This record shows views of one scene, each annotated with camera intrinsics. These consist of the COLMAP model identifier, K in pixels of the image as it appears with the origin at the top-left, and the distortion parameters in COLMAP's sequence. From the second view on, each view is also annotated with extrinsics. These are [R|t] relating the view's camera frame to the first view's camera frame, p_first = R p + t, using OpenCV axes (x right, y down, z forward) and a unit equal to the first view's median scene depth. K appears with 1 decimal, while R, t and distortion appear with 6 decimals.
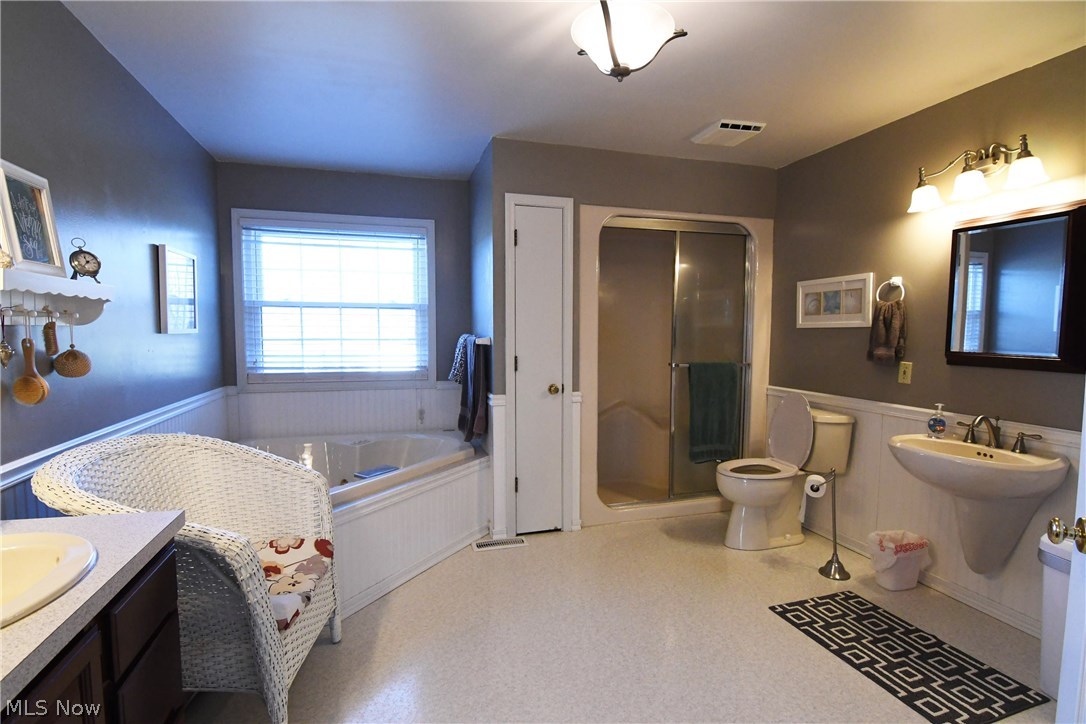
lens RADIAL K [[526.2, 0, 545.9], [0, 526.2, 367.3], [0, 0, 1]] dist [-0.010156, -0.009368]
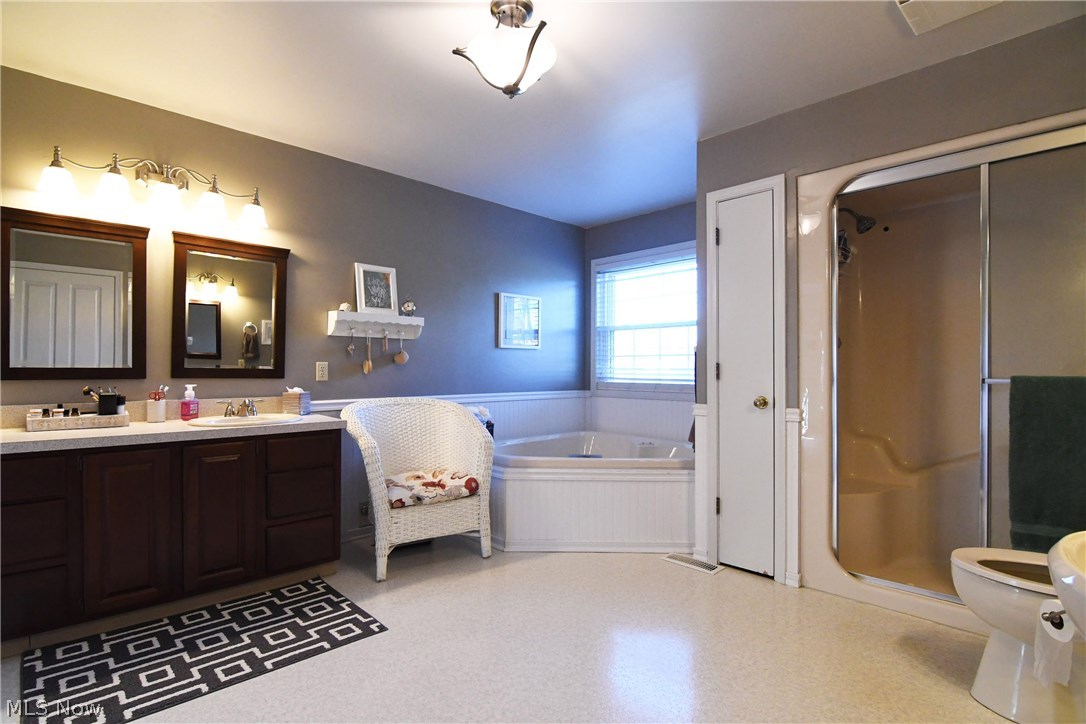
lens RADIAL K [[526.2, 0, 541.3], [0, 526.2, 367.2], [0, 0, 1]] dist [-0.010156, -0.009368]
pose [[0.455335, -0.005386, -0.890304, 0.586782], [-0.062729, 0.997303, -0.038115, 0.037722], [0.888108, 0.073203, 0.453769, 0.291957]]
